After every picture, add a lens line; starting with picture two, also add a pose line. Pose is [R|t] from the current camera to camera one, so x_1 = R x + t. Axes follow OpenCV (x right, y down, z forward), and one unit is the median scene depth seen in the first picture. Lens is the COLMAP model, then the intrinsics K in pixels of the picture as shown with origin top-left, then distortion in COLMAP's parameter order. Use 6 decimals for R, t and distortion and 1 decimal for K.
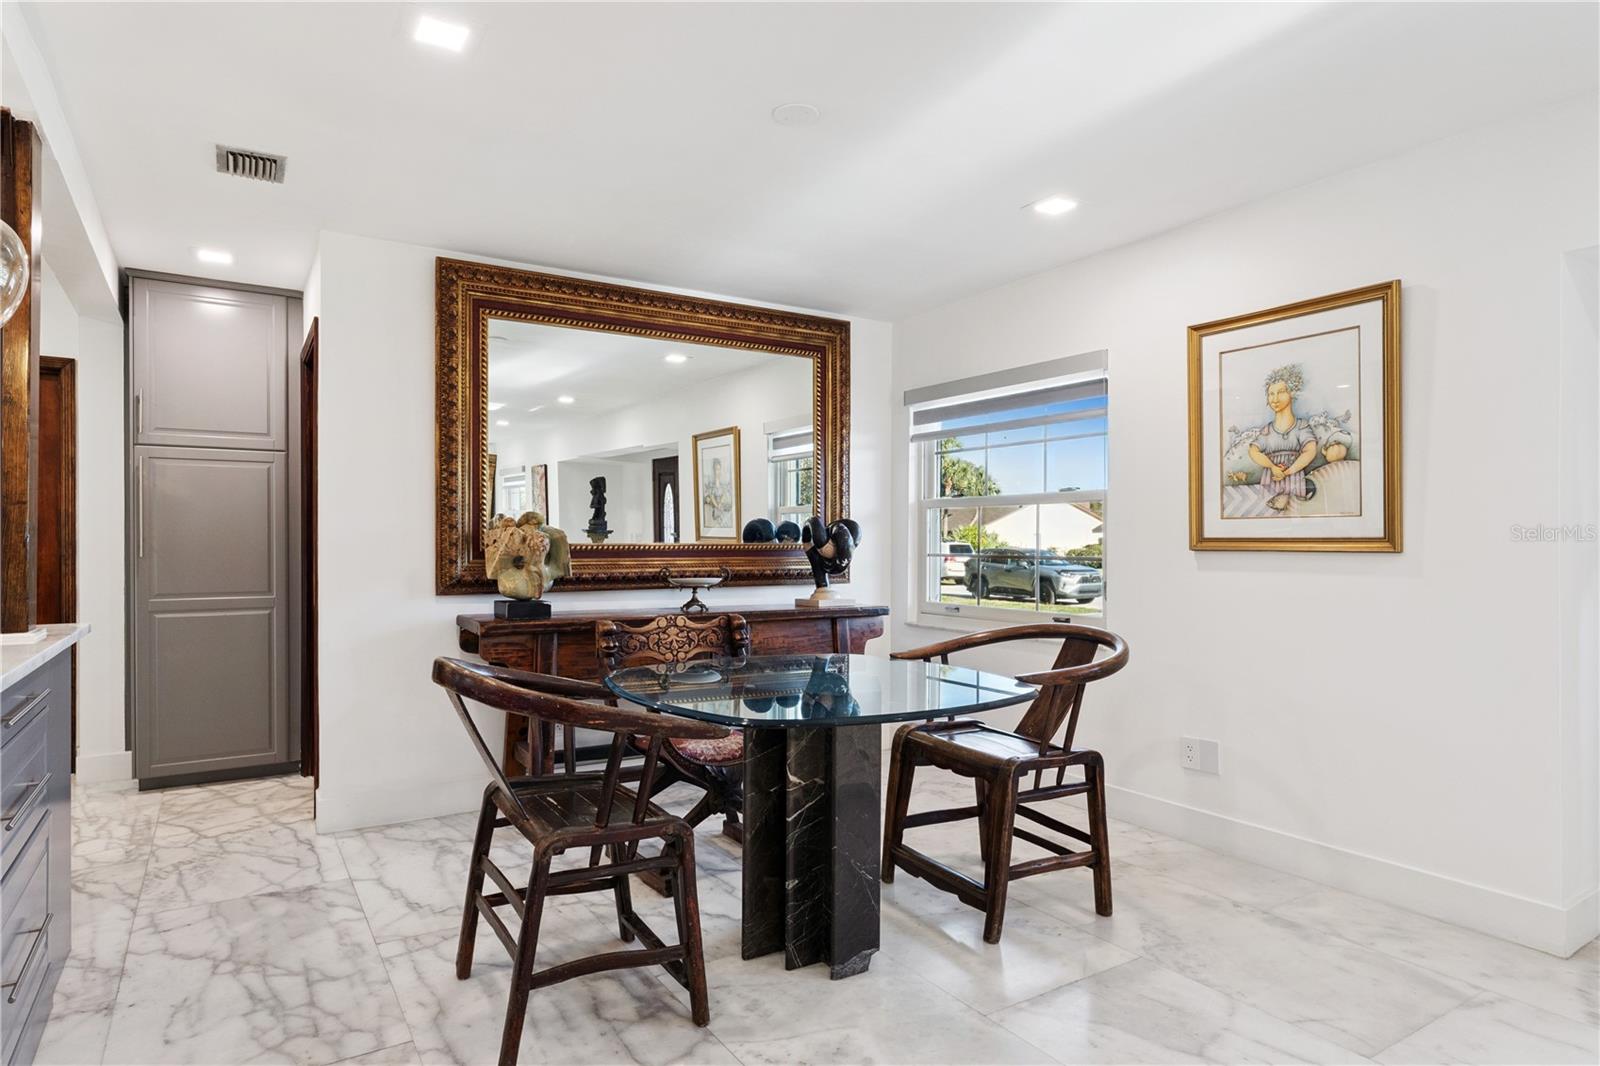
lens RADIAL K [[938.4, 0, 796.8], [0, 938.4, 542.7], [0, 0, 1]] dist [0.017275, -0.000815]
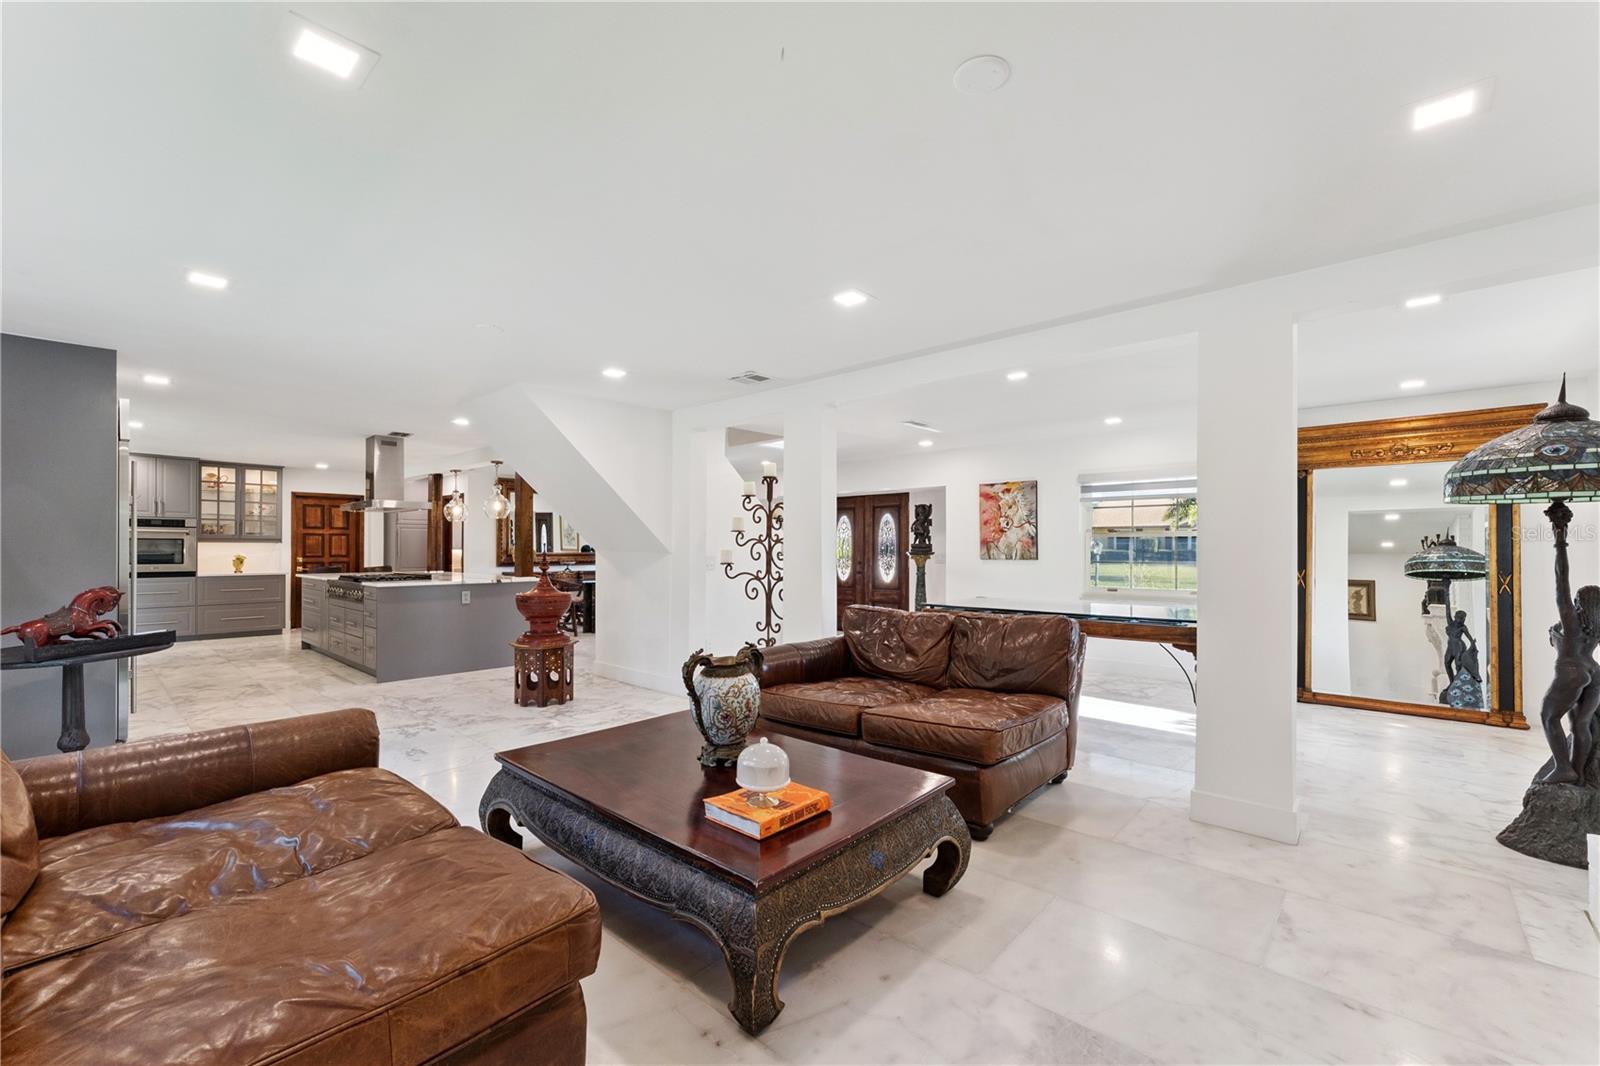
lens RADIAL K [[656.6, 0, 798.5], [0, 656.6, 546.8], [0, 0, 1]] dist [-0.001536, -0.000108]
pose [[0.958570, 0.003034, 0.284840, 0.025083], [-0.003969, 0.999988, 0.002707, -0.037345], [-0.284829, -0.003726, 0.958571, -1.924705]]
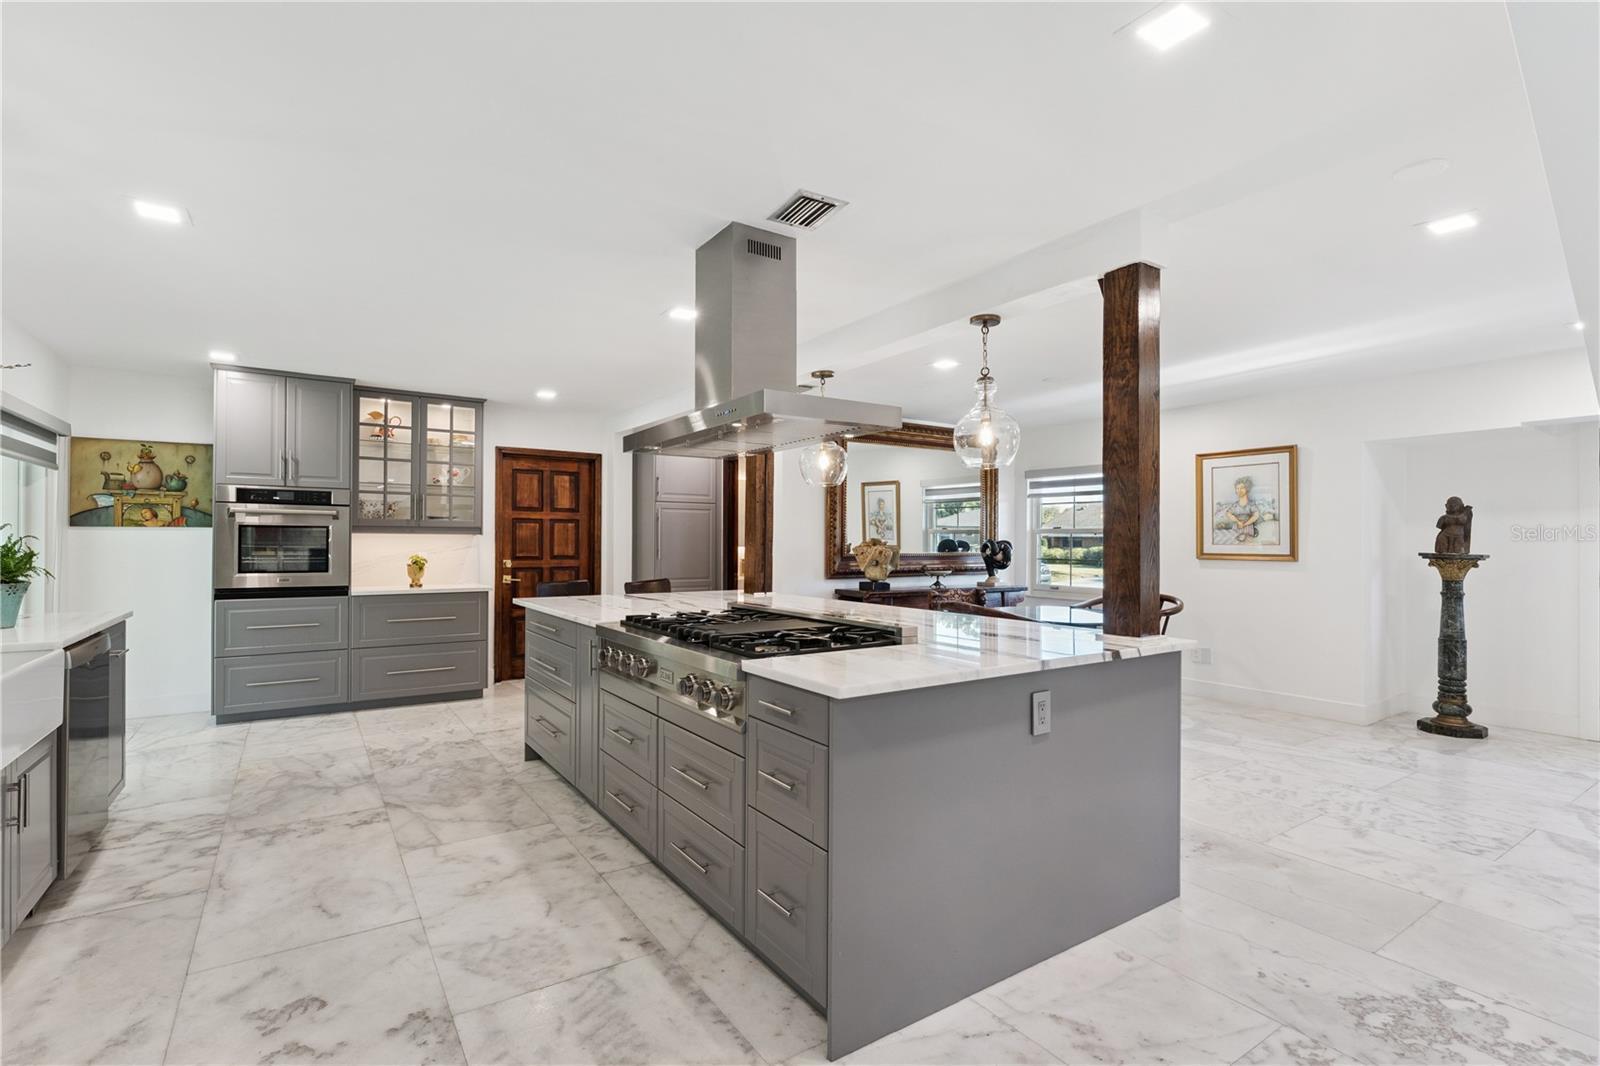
lens RADIAL K [[747.3, 0, 802.7], [0, 747.3, 534.6], [0, 0, 1]] dist [0.002259, 0.000210]
pose [[0.999072, 0.004779, 0.042813, -0.521535], [-0.004556, 0.999975, -0.005323, -0.032129], [-0.042838, 0.005123, 0.999069, -0.625045]]
